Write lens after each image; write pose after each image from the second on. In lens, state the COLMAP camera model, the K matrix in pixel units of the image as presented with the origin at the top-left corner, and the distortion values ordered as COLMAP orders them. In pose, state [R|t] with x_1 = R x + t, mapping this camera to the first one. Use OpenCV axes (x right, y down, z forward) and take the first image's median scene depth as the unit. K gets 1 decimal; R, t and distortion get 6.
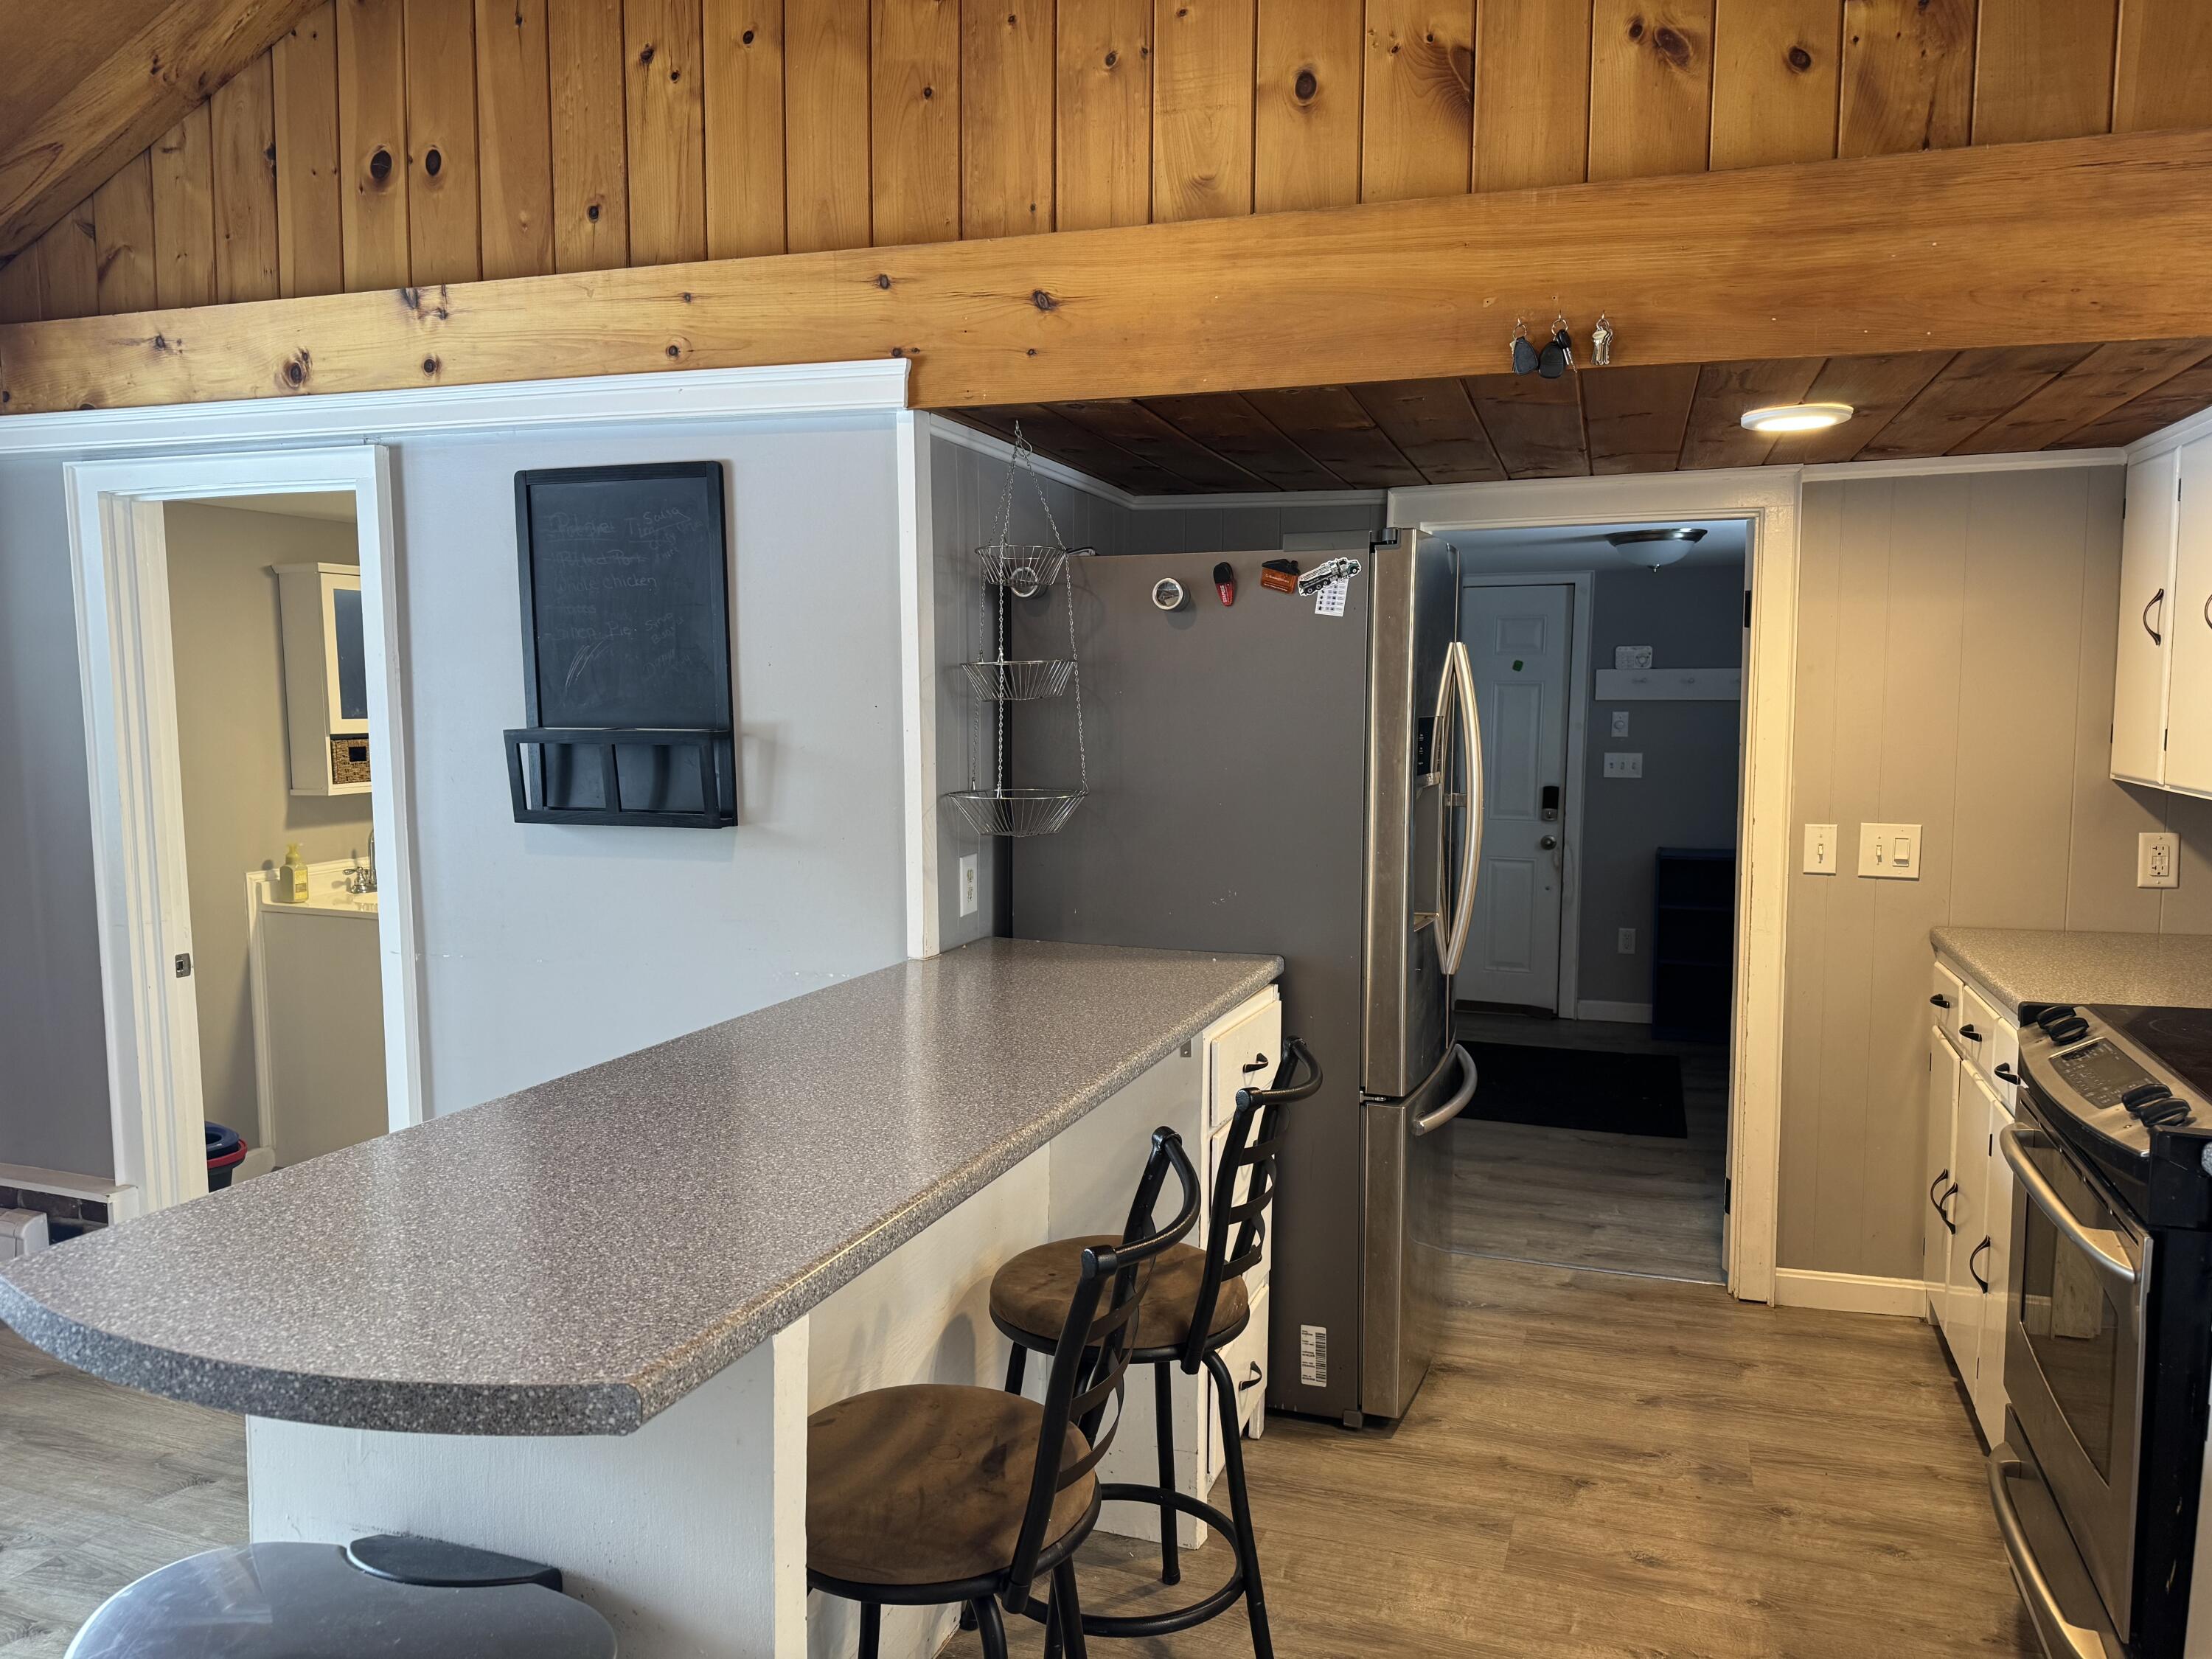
lens RADIAL K [[1555.1, 0, 1097.0], [0, 1555.1, 832.3], [0, 0, 1]] dist [0.074655, 0.000820]
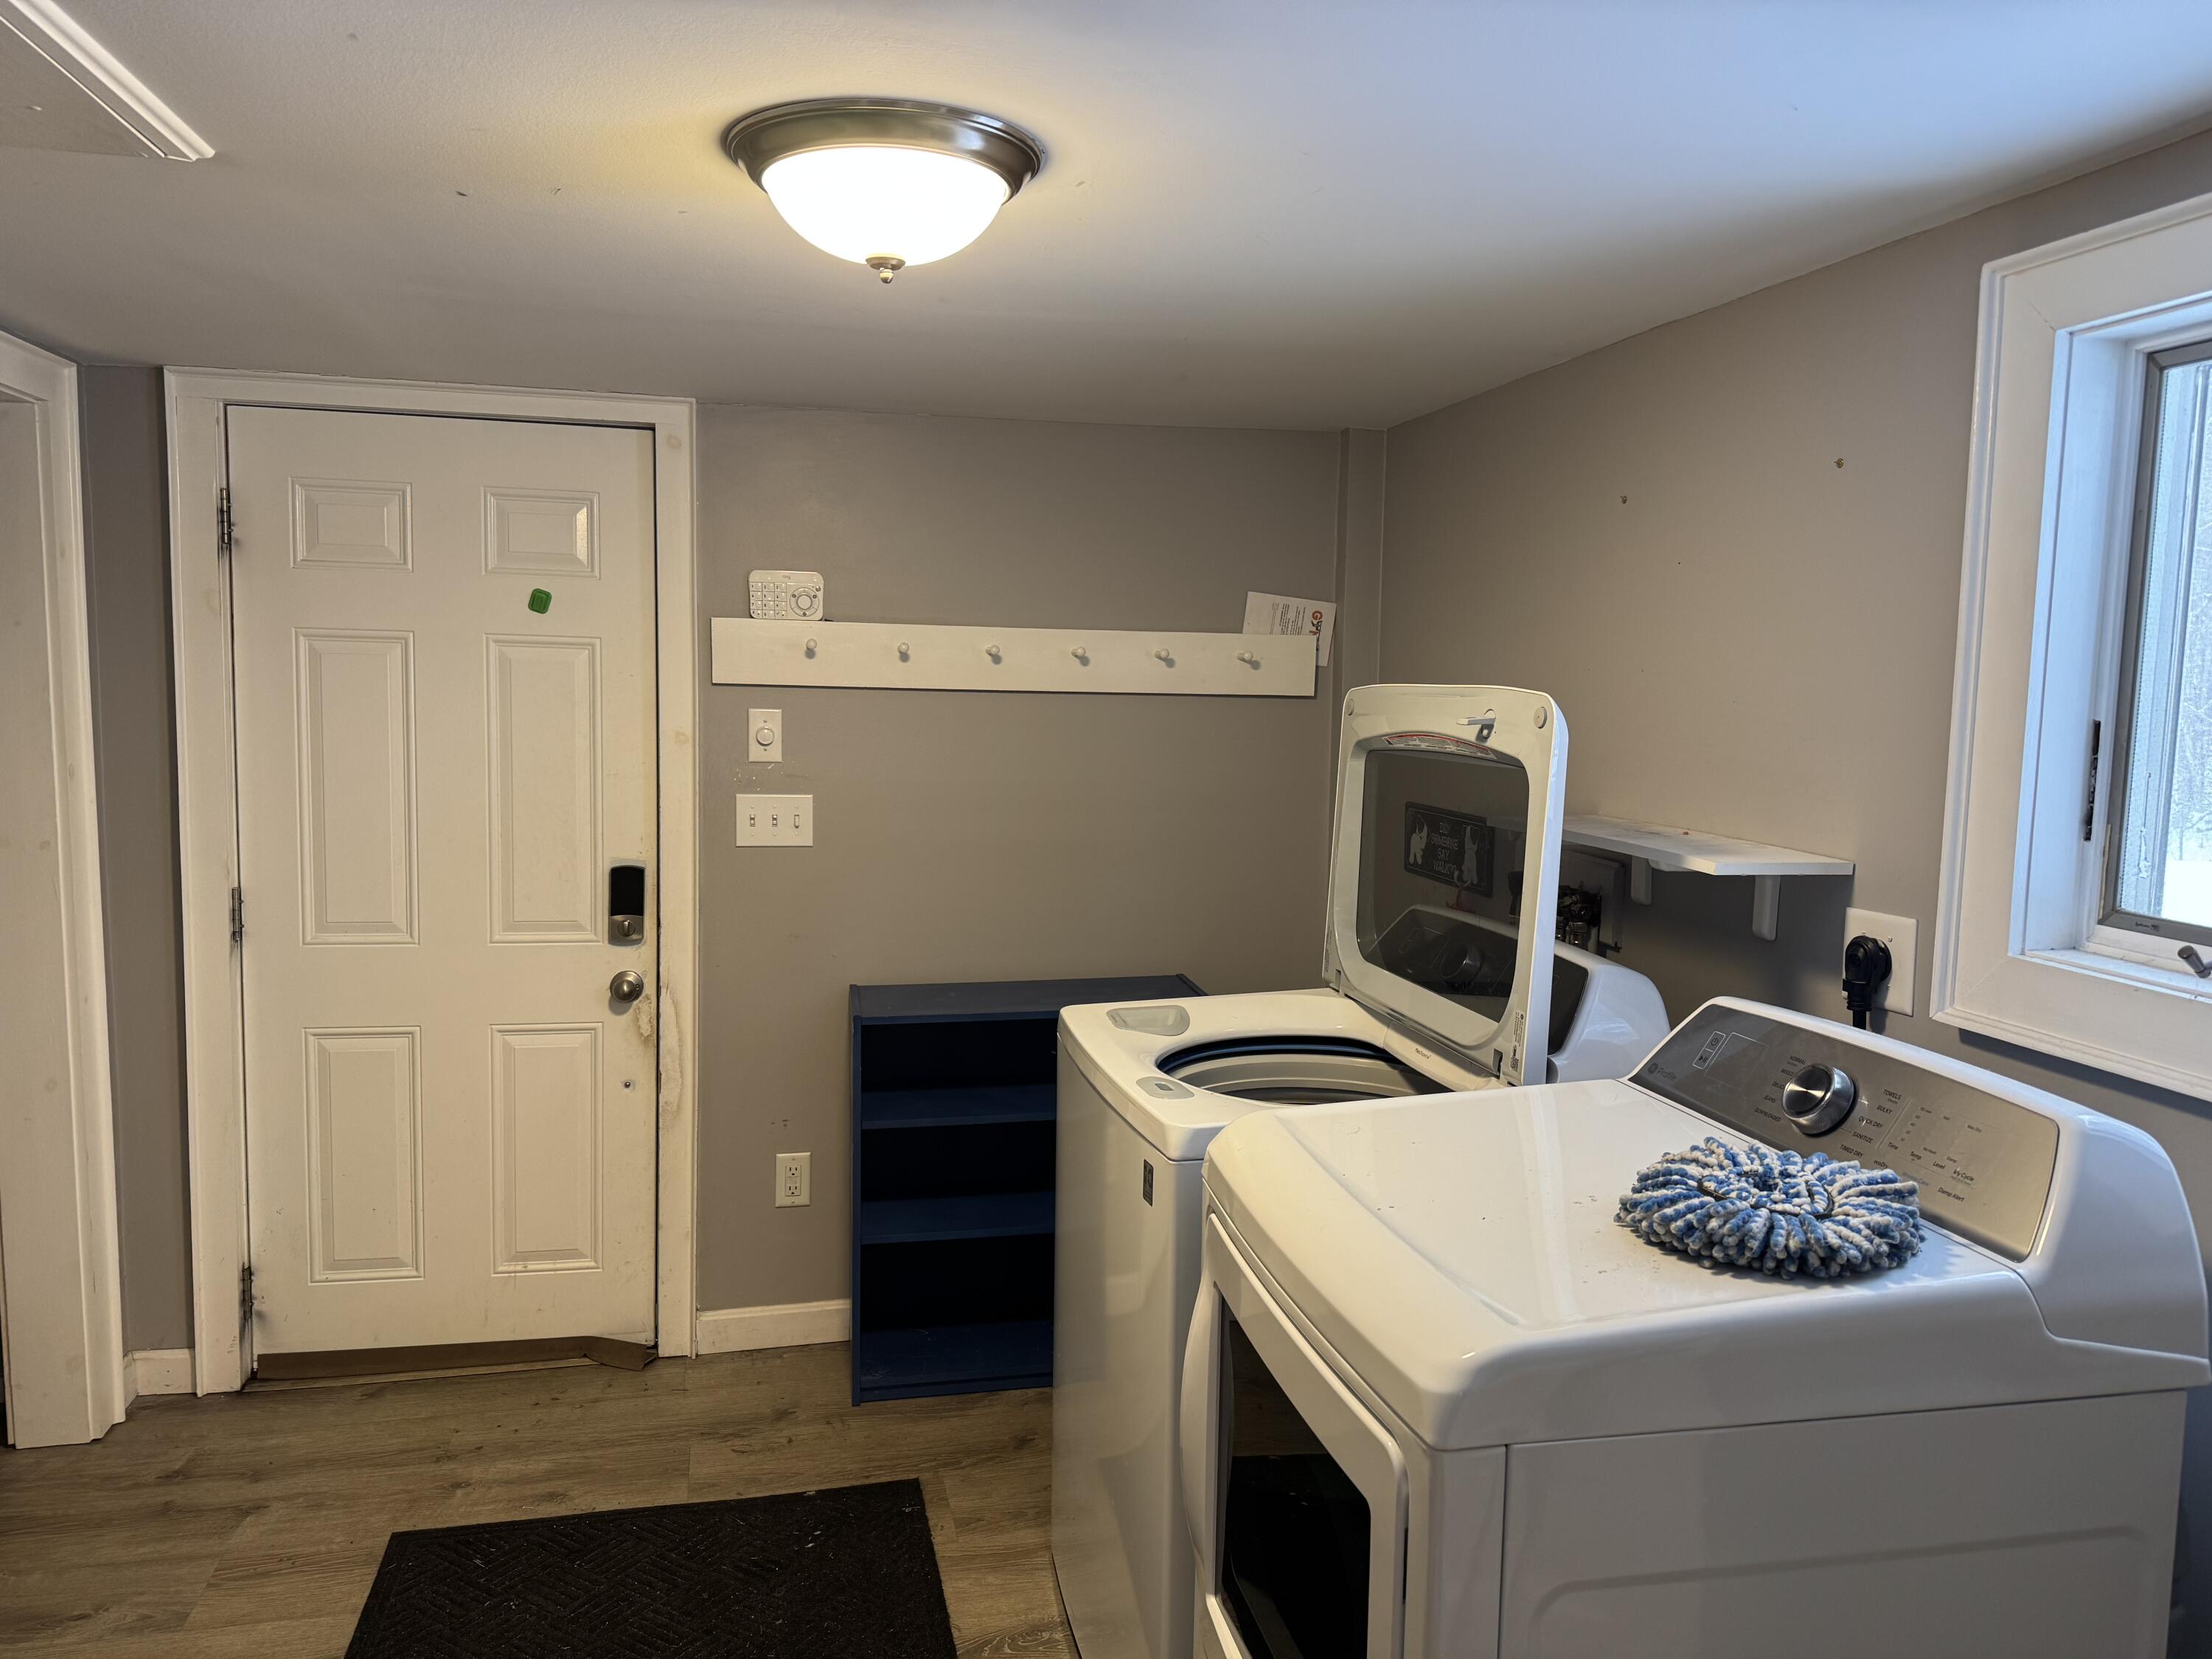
lens RADIAL K [[1555.1, 0, 1100.3], [0, 1555.1, 833.9], [0, 0, 1]] dist [0.074655, 0.000820]
pose [[0.851594, -0.038434, 0.522790, 0.168442], [0.030693, 0.999253, 0.023464, -0.046237], [-0.523302, -0.003936, 0.852138, 0.534797]]
